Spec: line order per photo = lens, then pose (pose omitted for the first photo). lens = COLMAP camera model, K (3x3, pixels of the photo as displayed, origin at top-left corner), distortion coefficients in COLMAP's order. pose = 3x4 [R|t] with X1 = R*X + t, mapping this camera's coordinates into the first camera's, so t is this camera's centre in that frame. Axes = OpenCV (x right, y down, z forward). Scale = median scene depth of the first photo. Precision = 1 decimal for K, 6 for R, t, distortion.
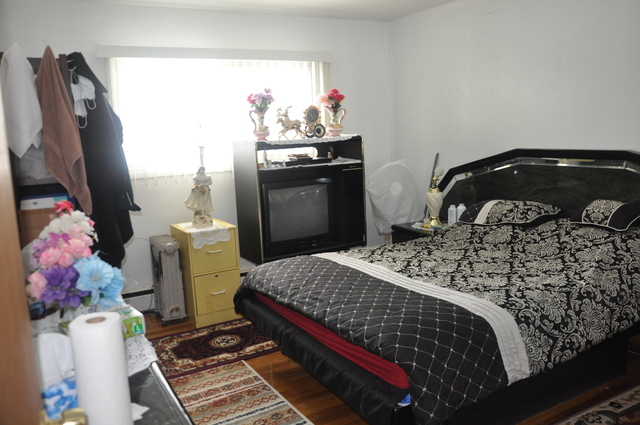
lens RADIAL K [[511.5, 0, 319.9], [0, 511.5, 212.1], [0, 0, 1]] dist [-0.039538, 0.001345]
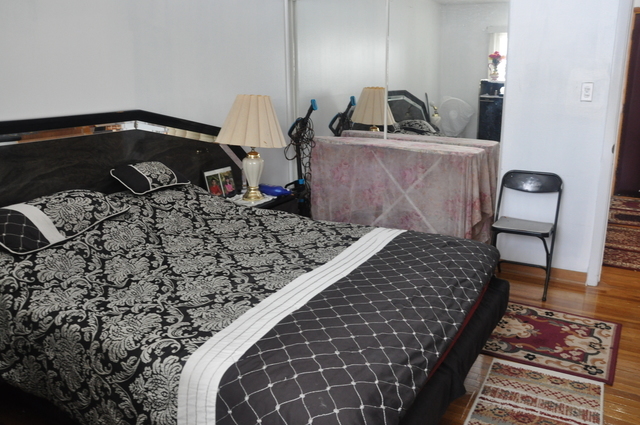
lens RADIAL K [[511.5, 0, 320.5], [0, 511.5, 212.7], [0, 0, 1]] dist [-0.039538, 0.001345]
pose [[-0.497961, -0.172913, 0.849786, -0.426515], [0.172920, 0.940442, 0.292688, -0.158514], [-0.849784, 0.292693, -0.438404, 1.168282]]
